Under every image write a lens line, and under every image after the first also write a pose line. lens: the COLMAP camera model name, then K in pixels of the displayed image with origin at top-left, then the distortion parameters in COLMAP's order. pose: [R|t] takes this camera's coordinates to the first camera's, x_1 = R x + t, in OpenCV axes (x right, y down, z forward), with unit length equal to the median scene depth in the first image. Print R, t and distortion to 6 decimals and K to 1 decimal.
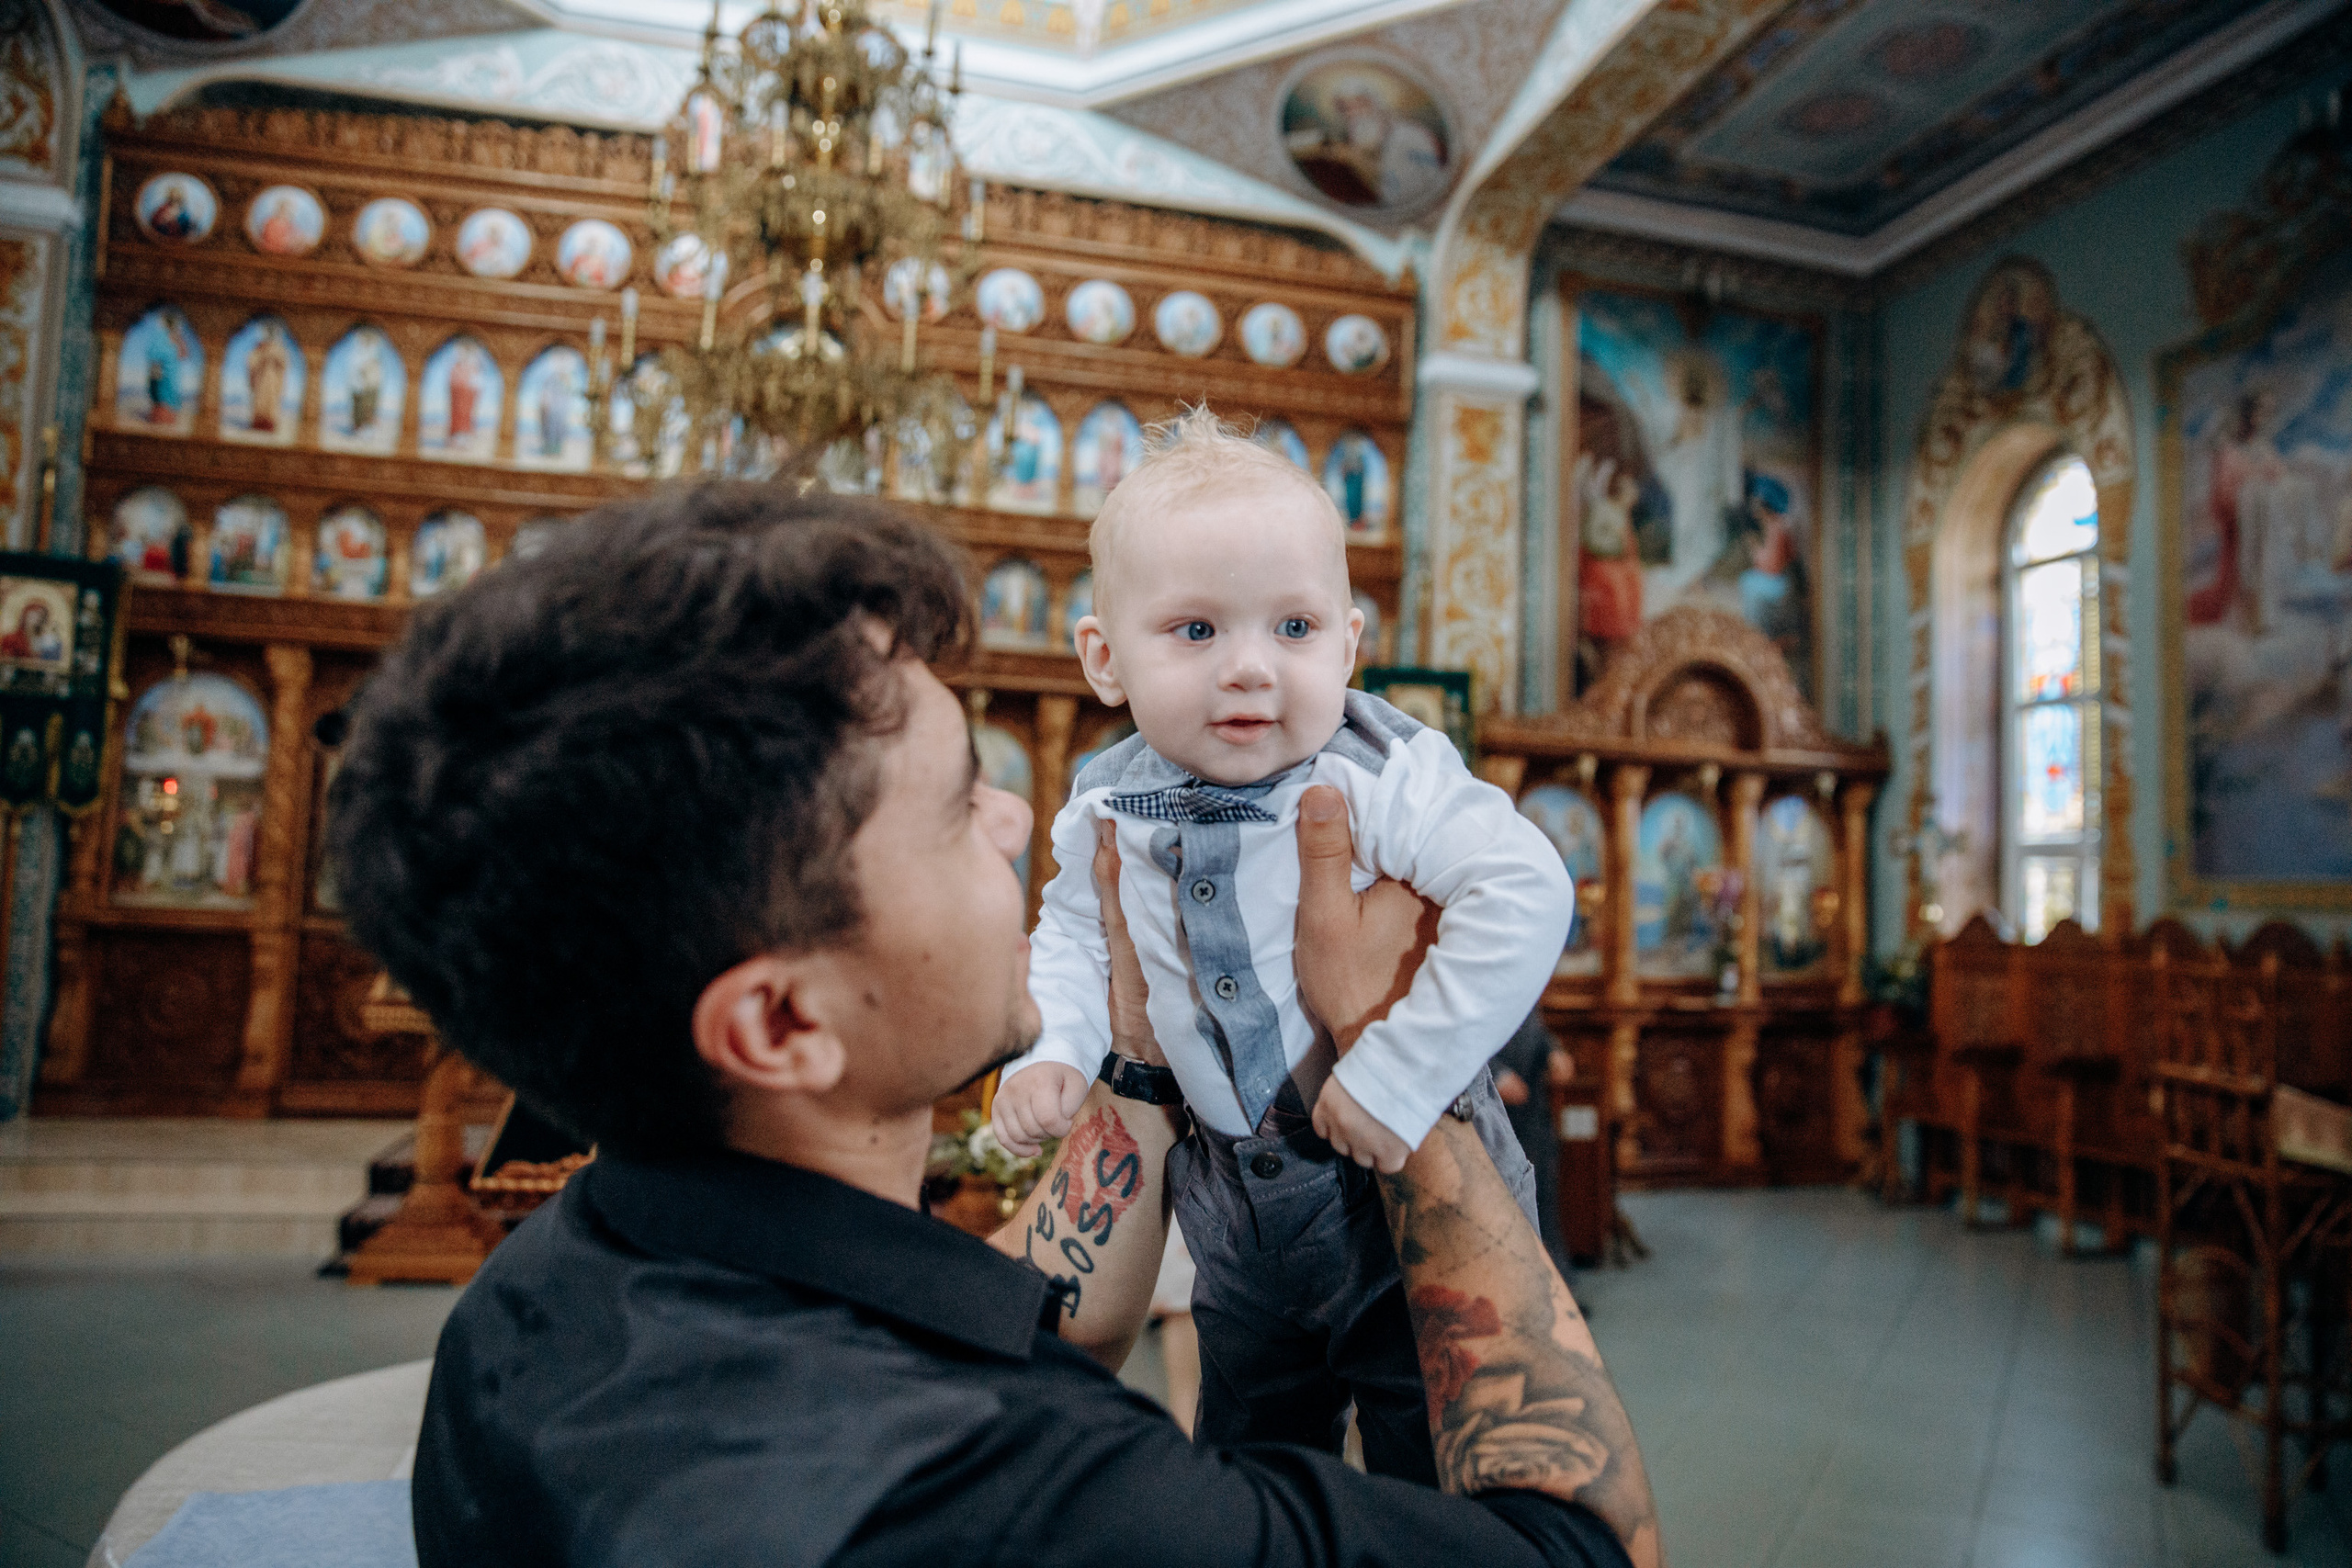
lens RADIAL K [[1586.8, 0, 1176.0], [0, 1586.8, 784.0], [0, 0, 1]] dist [-0.107808, 0.082317]
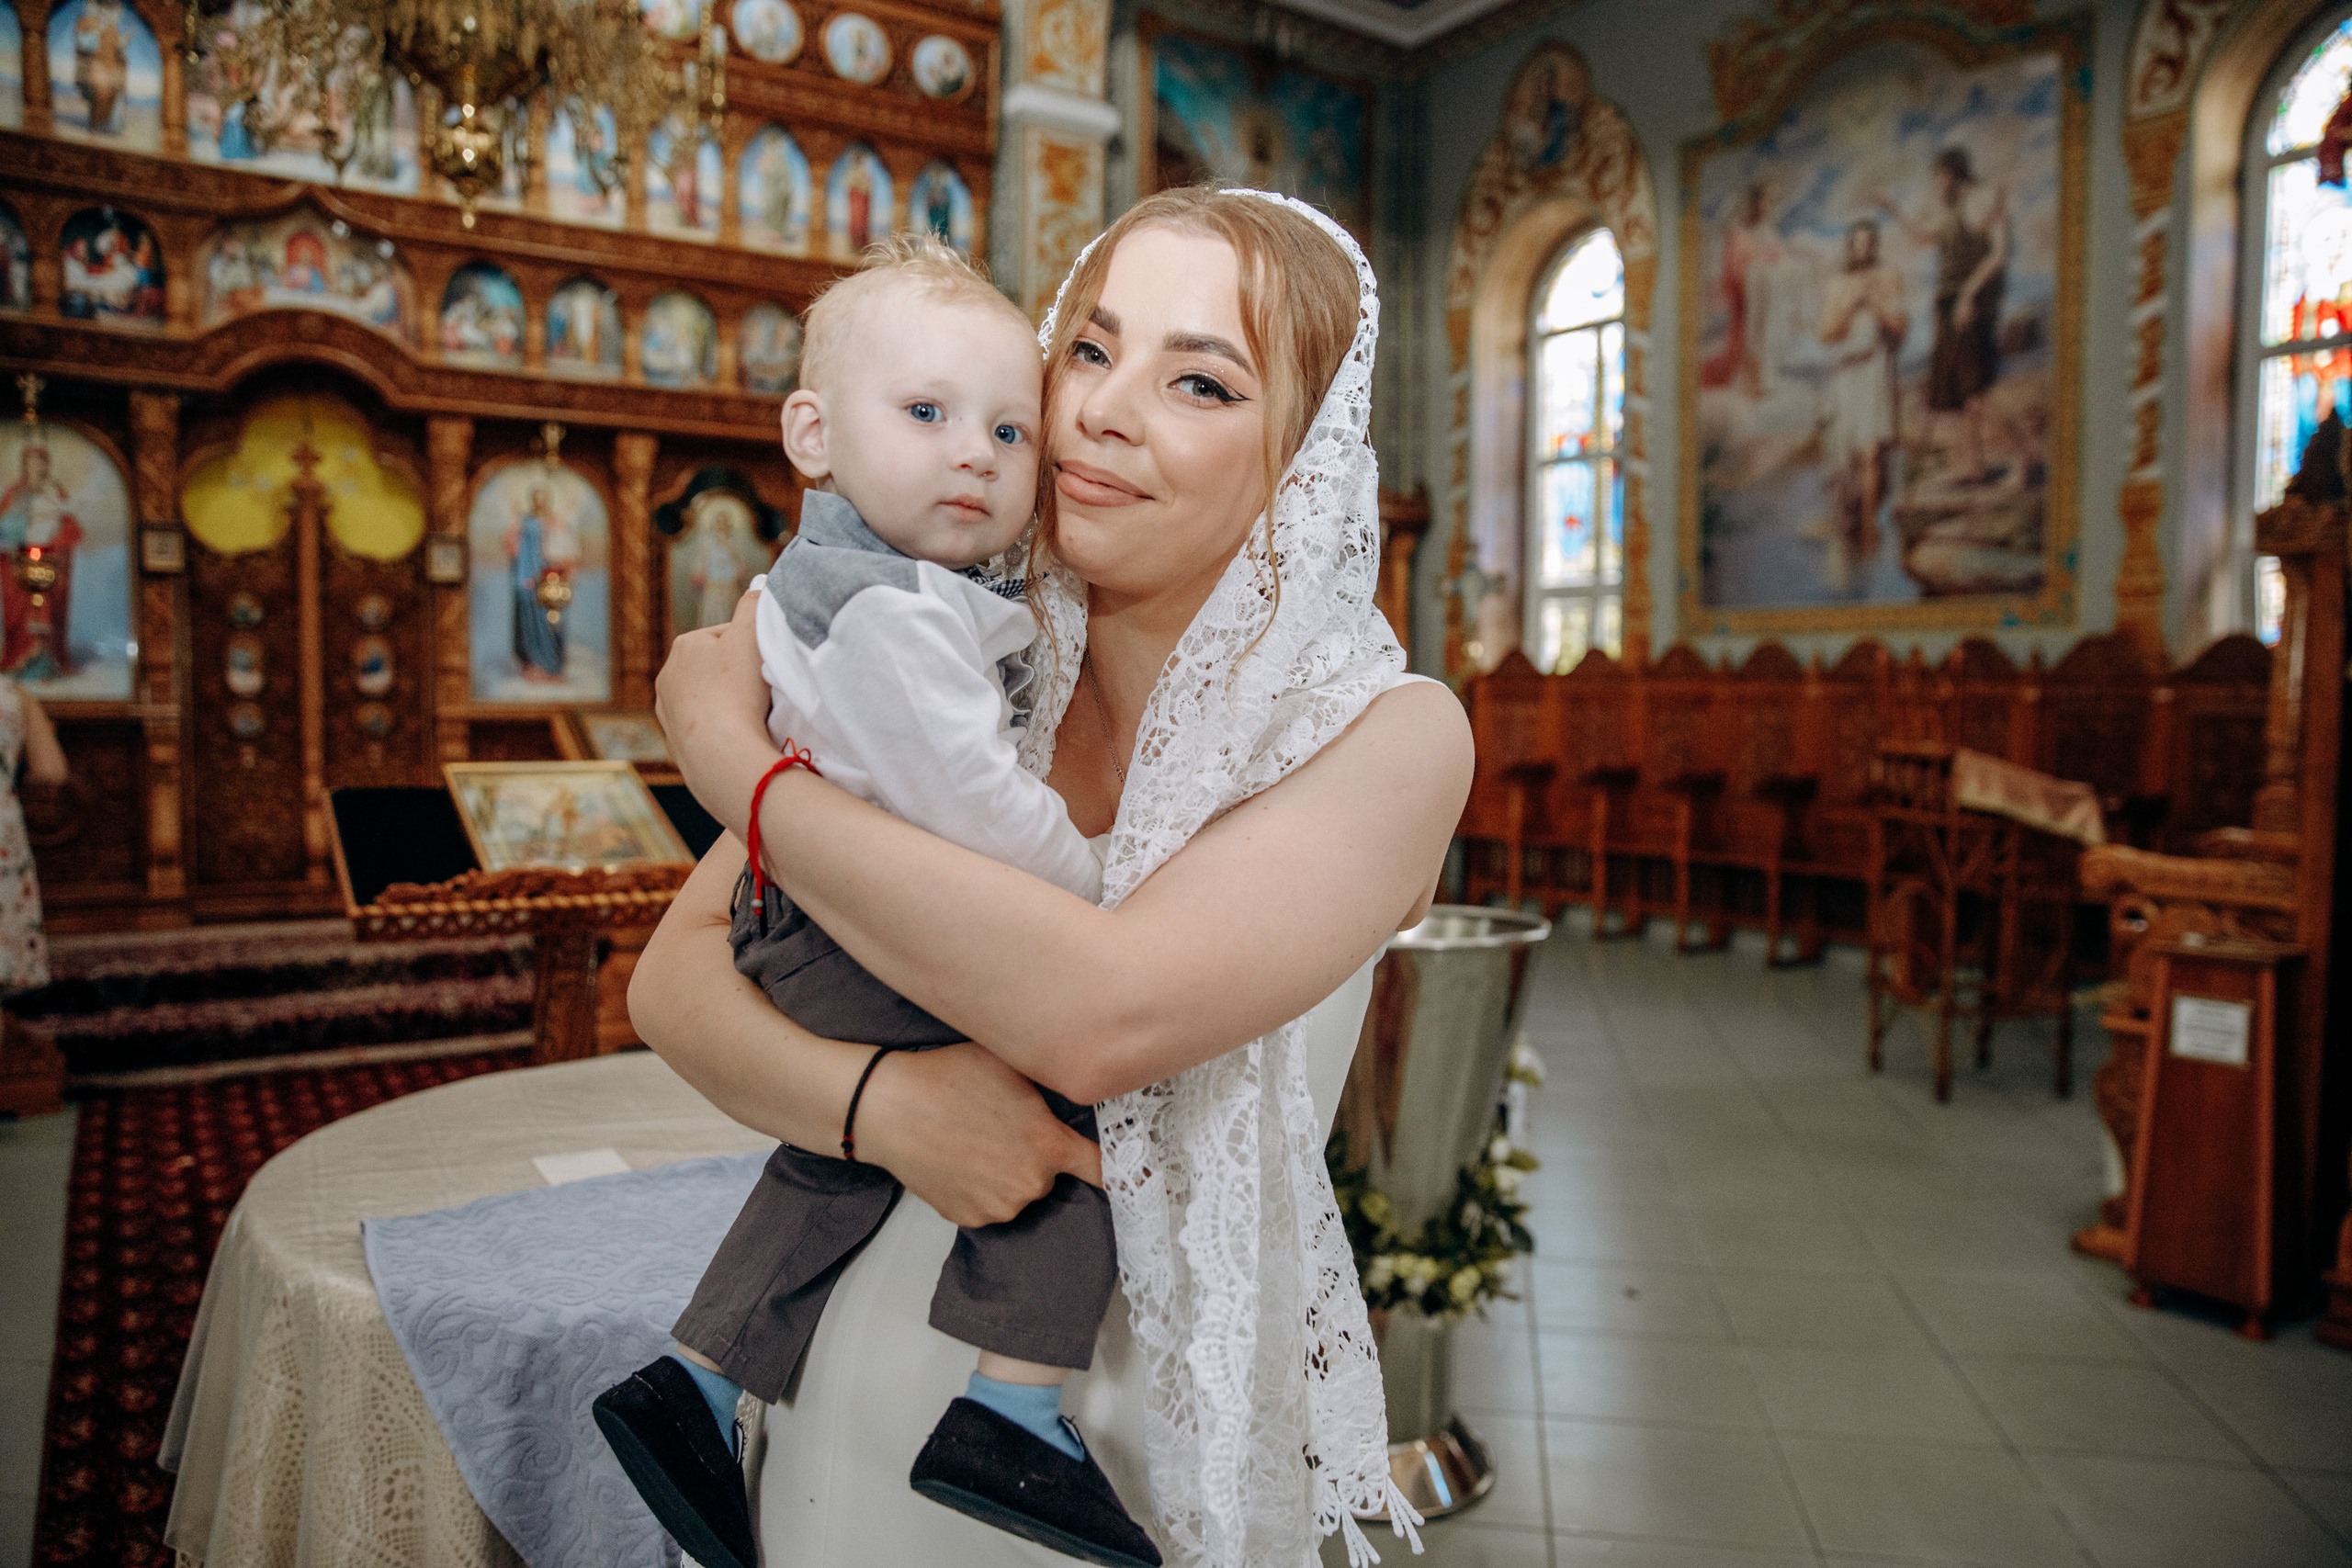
lens RADIAL K [[1582.2, 0, 1176.0], [0, 1582.2, 784.0], [0, 0, 1]] dist [-0.106124, 0.079509]
pose [[0.935410, -0.053091, 0.349556, -0.105828], [0.005539, 0.990741, 0.135653, 0.024628], [-0.353522, -0.124955, 0.927043, 0.024775]]
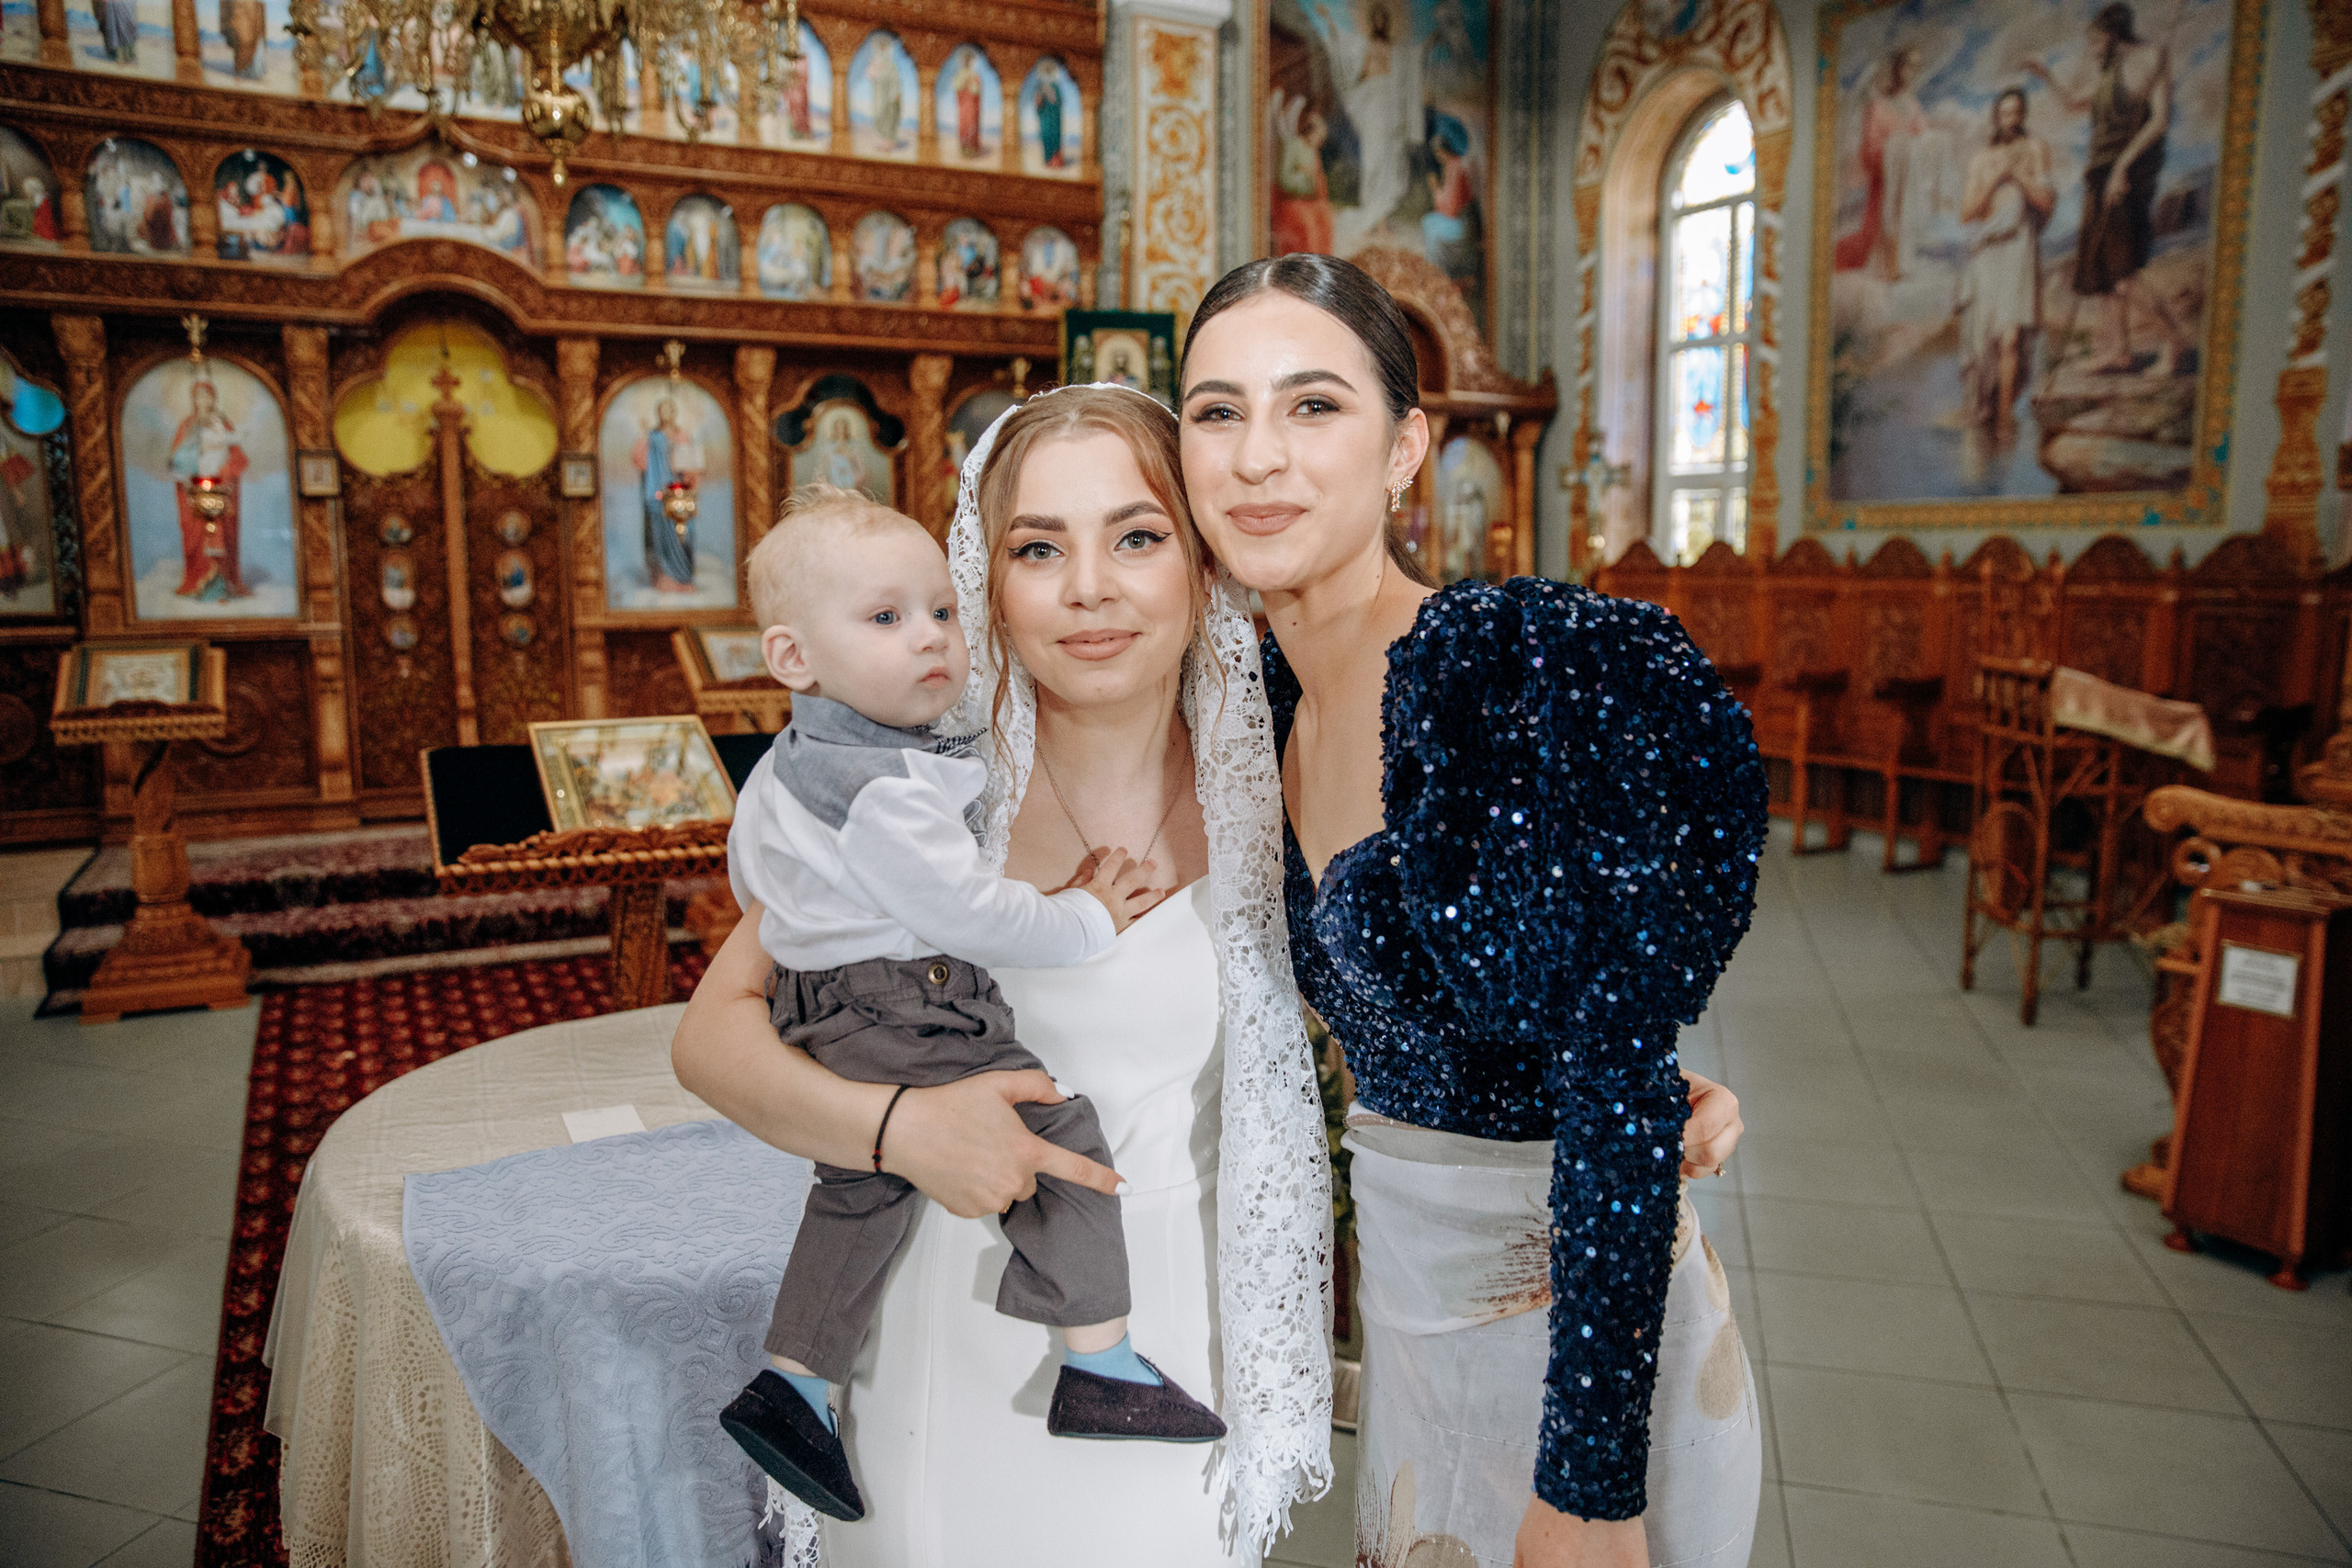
lens RADIAL K [[1591.4, 0, 1176.0], [0, 1591.4, 784.0], [0, 0, 1]] dist [-0.106455, 0.082799]
pose [[0.966107, -0.078551, 0.245901, -0.080883], [0.024334, 0.976049, 0.216186, 0.002880], [-0.256993, -0.202875, 0.944879, -0.000310]]
